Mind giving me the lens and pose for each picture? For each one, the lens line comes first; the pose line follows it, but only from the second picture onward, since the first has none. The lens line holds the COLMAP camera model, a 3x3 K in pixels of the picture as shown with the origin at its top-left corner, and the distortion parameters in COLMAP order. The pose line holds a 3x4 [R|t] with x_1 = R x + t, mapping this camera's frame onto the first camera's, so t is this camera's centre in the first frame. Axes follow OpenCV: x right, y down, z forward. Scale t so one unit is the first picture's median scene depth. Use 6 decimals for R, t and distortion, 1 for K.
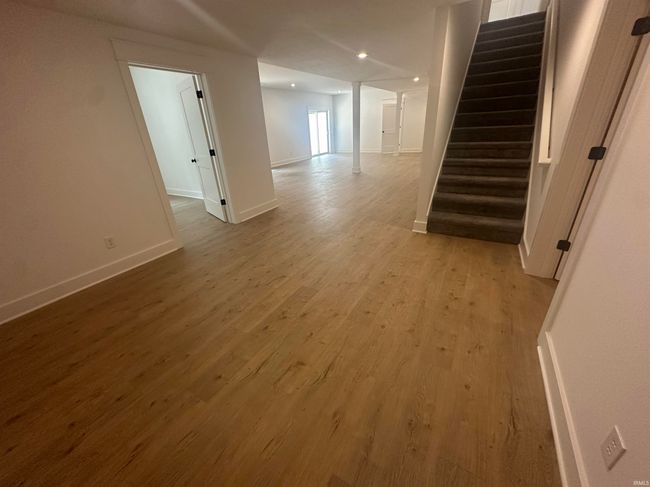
lens RADIAL K [[258.8, 0, 325.0], [0, 258.8, 243.5], [0, 0, 1]] dist [0.001609, 0.000357]
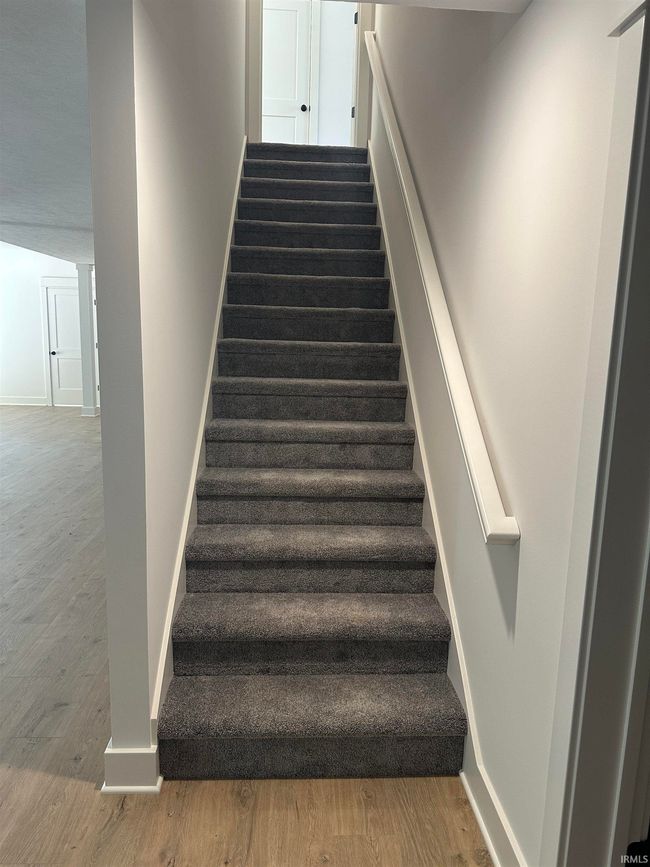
lens RADIAL K [[625.0, 0, 325.0], [0, 625.0, 433.5], [0, 0, 1]] dist [0.025528, -0.002731]
pose [[0.832460, -0.011920, 0.553958, 0.186188], [0.156031, 0.964352, -0.213725, -0.203460], [-0.531663, 0.264353, 0.804644, 0.332964]]
